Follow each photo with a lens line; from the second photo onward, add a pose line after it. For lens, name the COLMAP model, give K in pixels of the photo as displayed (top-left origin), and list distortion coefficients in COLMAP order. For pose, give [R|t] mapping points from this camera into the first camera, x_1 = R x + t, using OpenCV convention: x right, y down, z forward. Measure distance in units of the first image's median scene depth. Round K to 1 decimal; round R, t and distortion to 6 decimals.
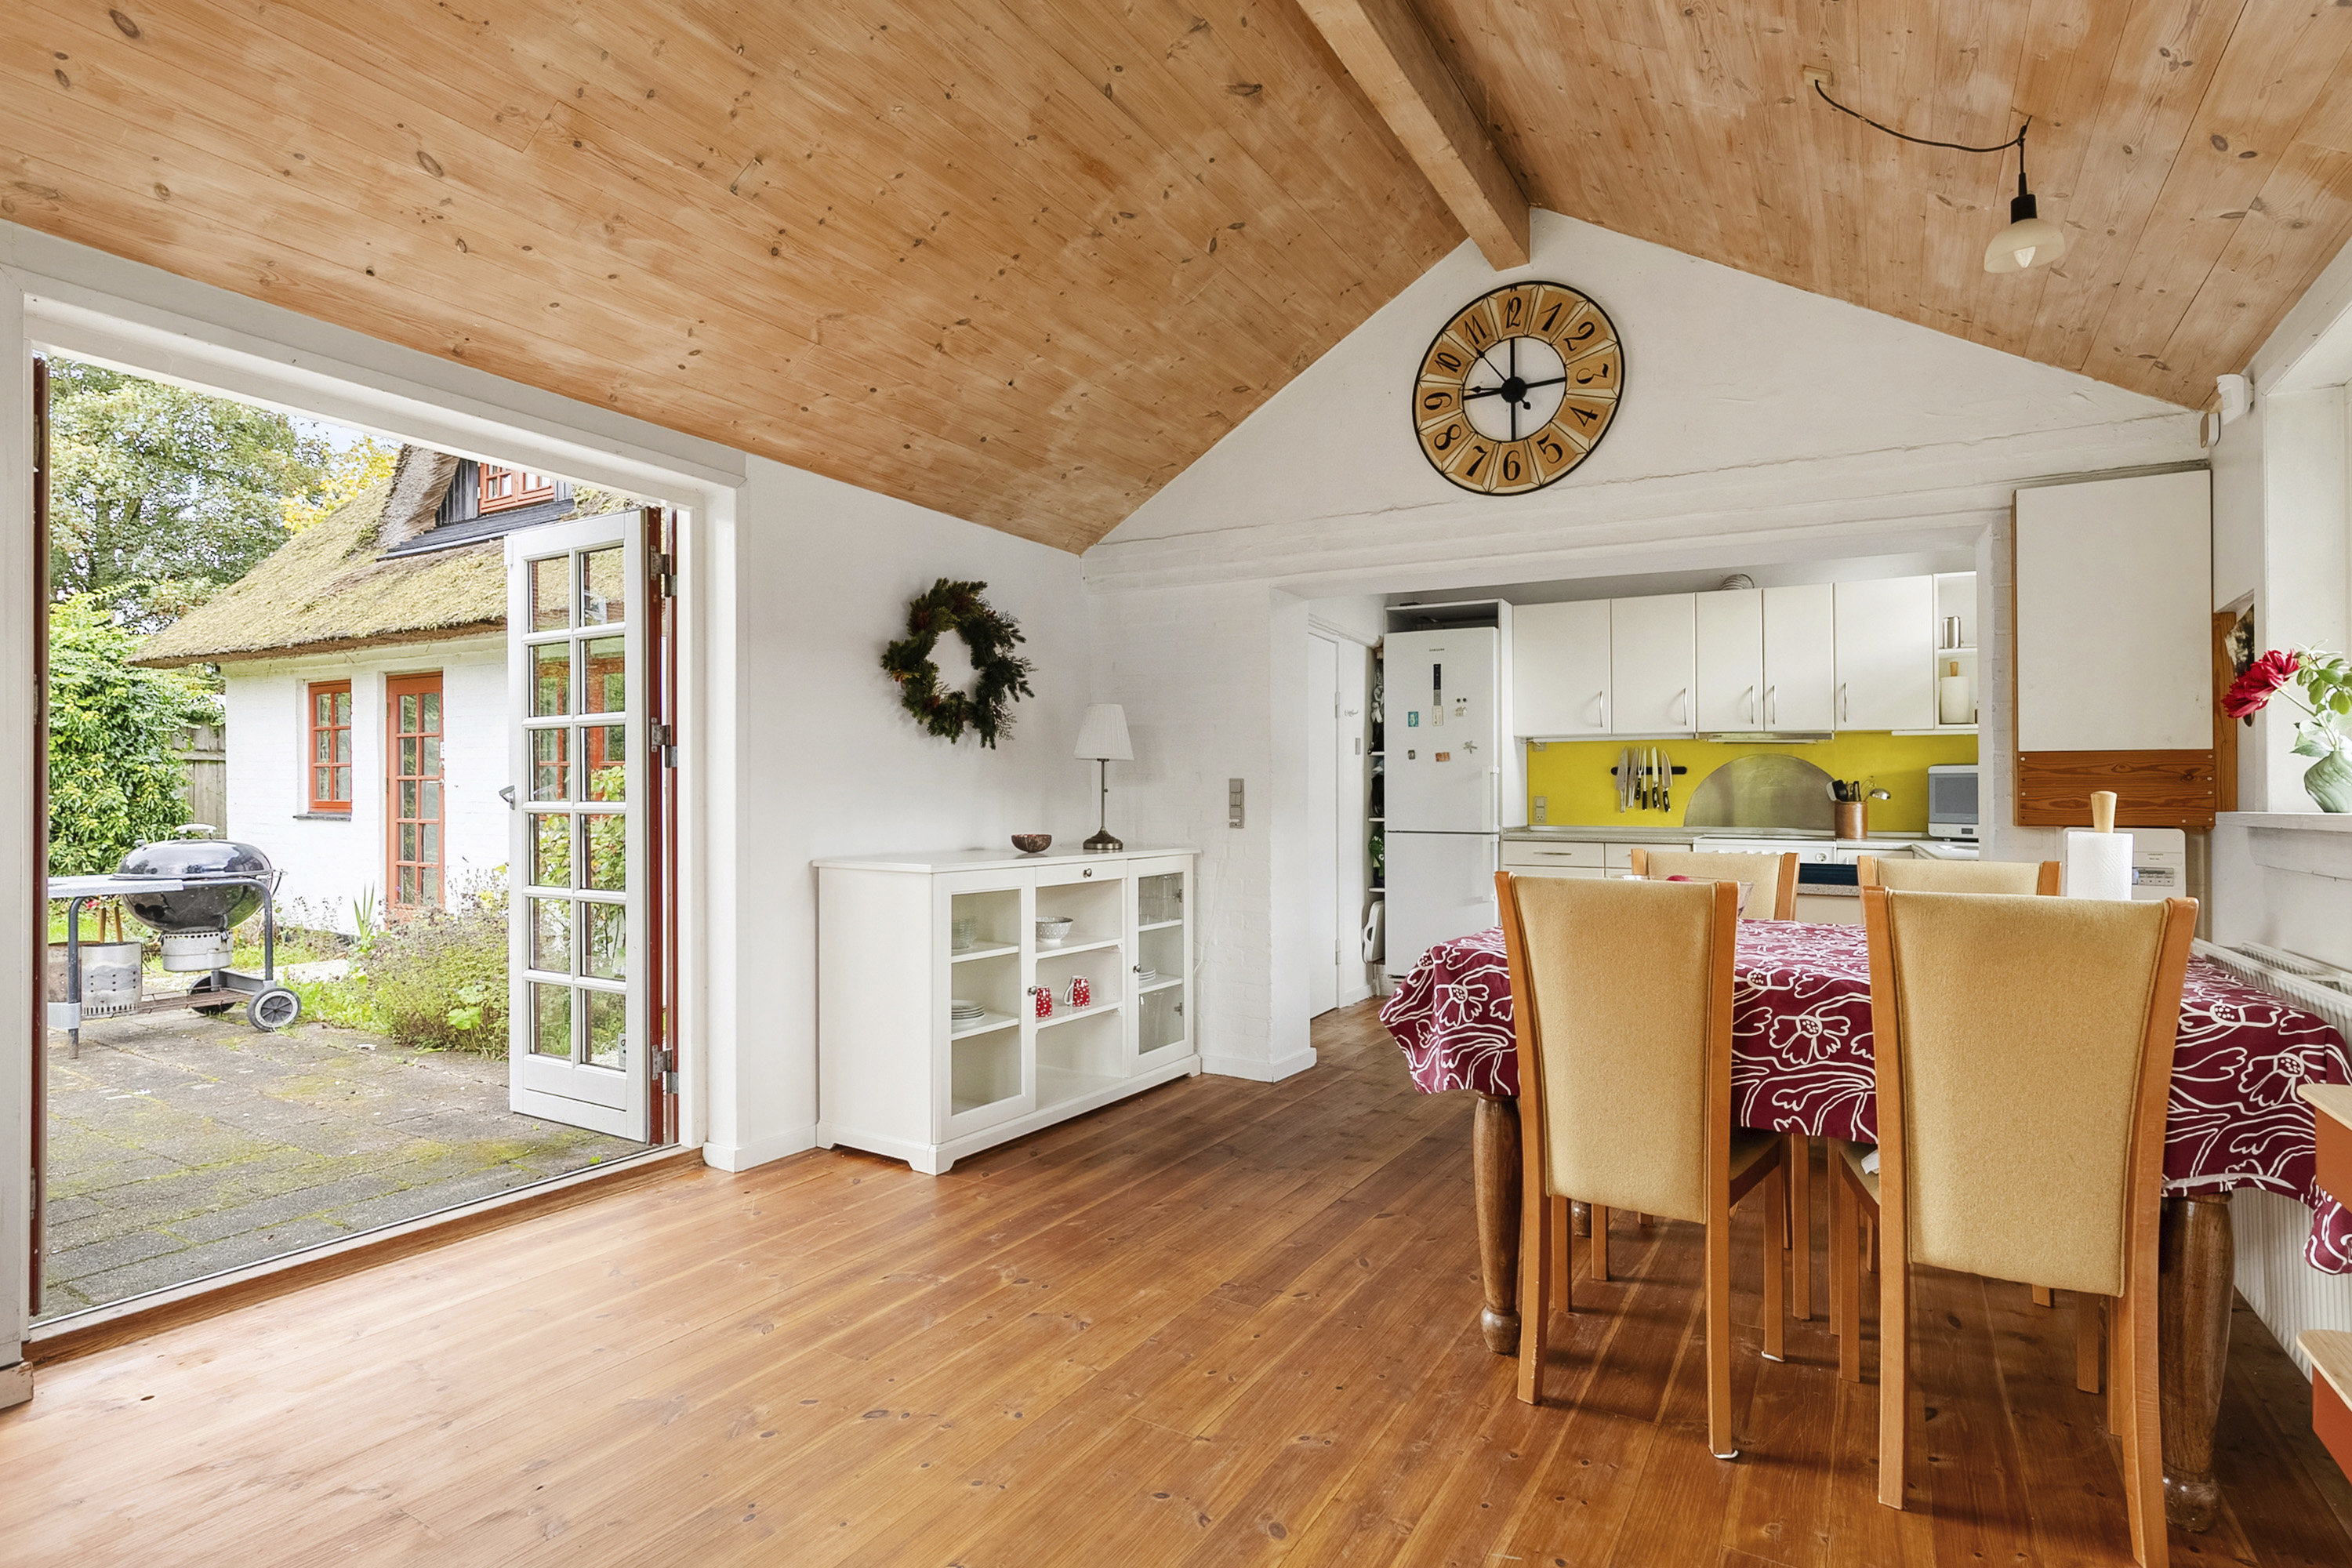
lens RADIAL K [[1165.4, 0, 1168.6], [0, 1165.4, 819.9], [0, 0, 1]] dist [0.002509, -0.000348]
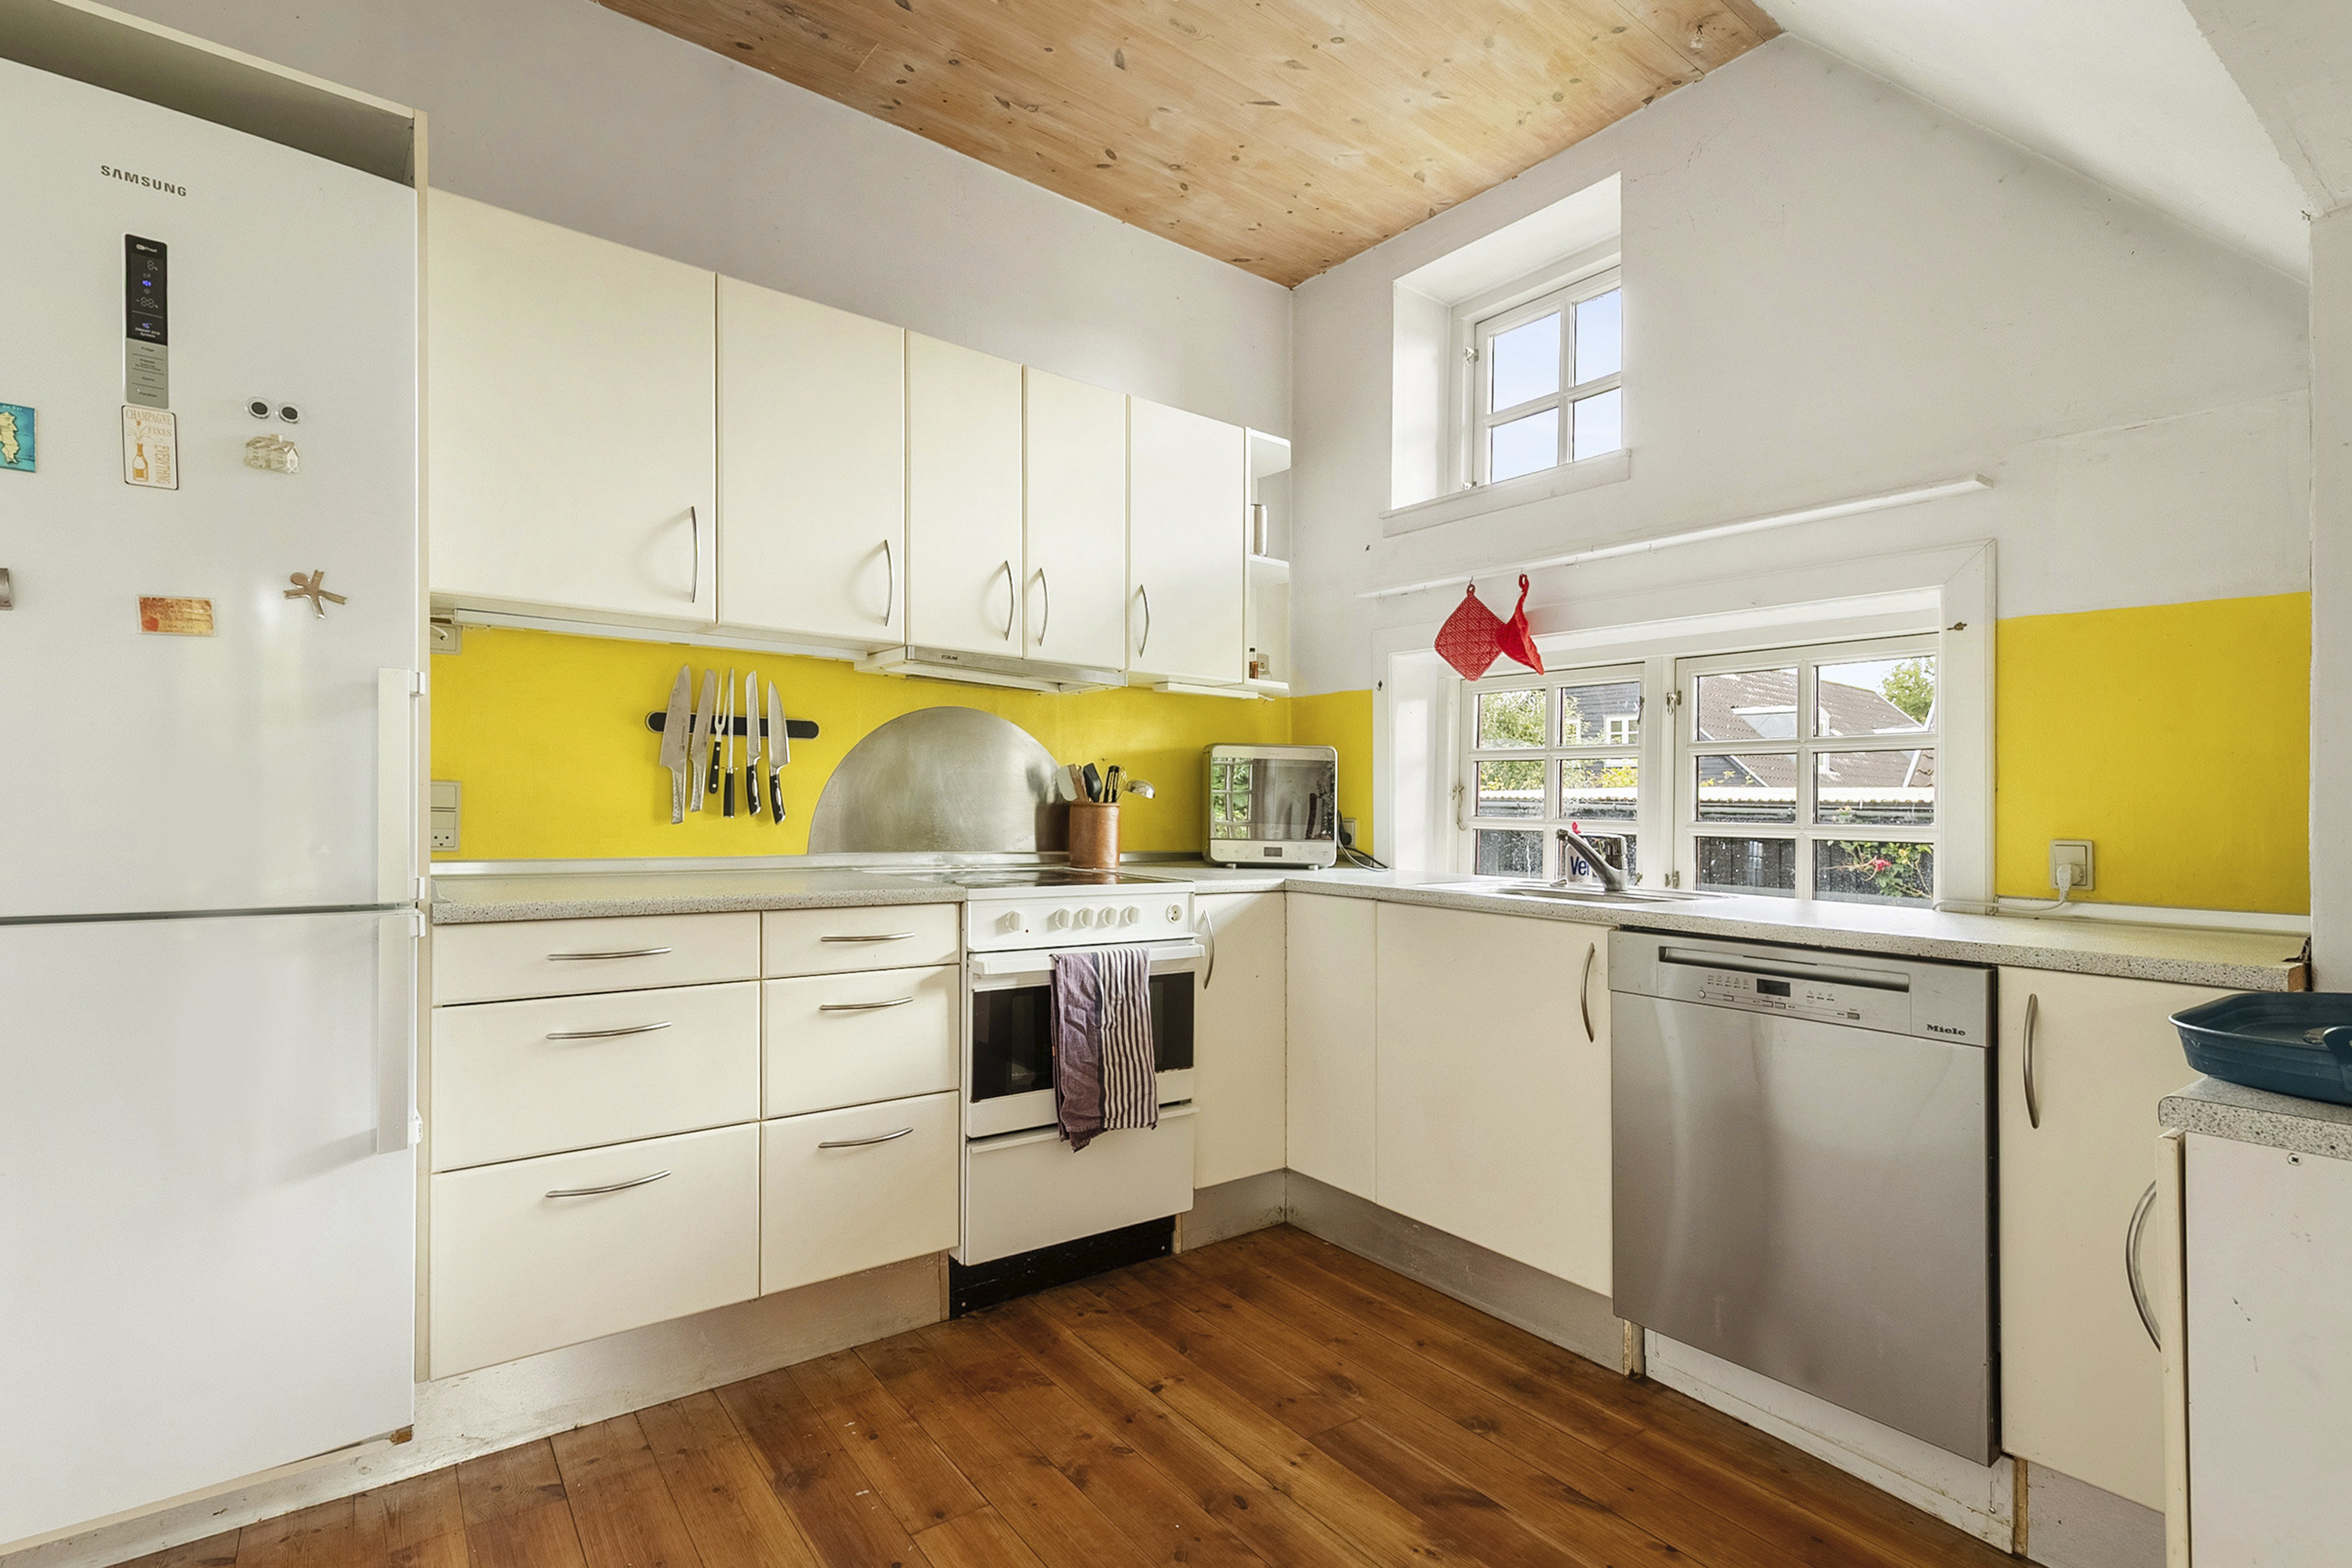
lens RADIAL K [[1118.9, 0, 1165.7], [0, 1118.9, 800.9], [0, 0, 1]] dist [0.004324, -0.001057]
pose [[0.384270, 0.004571, 0.923210, 0.184714], [-0.002382, 0.999989, -0.003960, -0.026724], [-0.923218, -0.000677, 0.384276, 1.408709]]
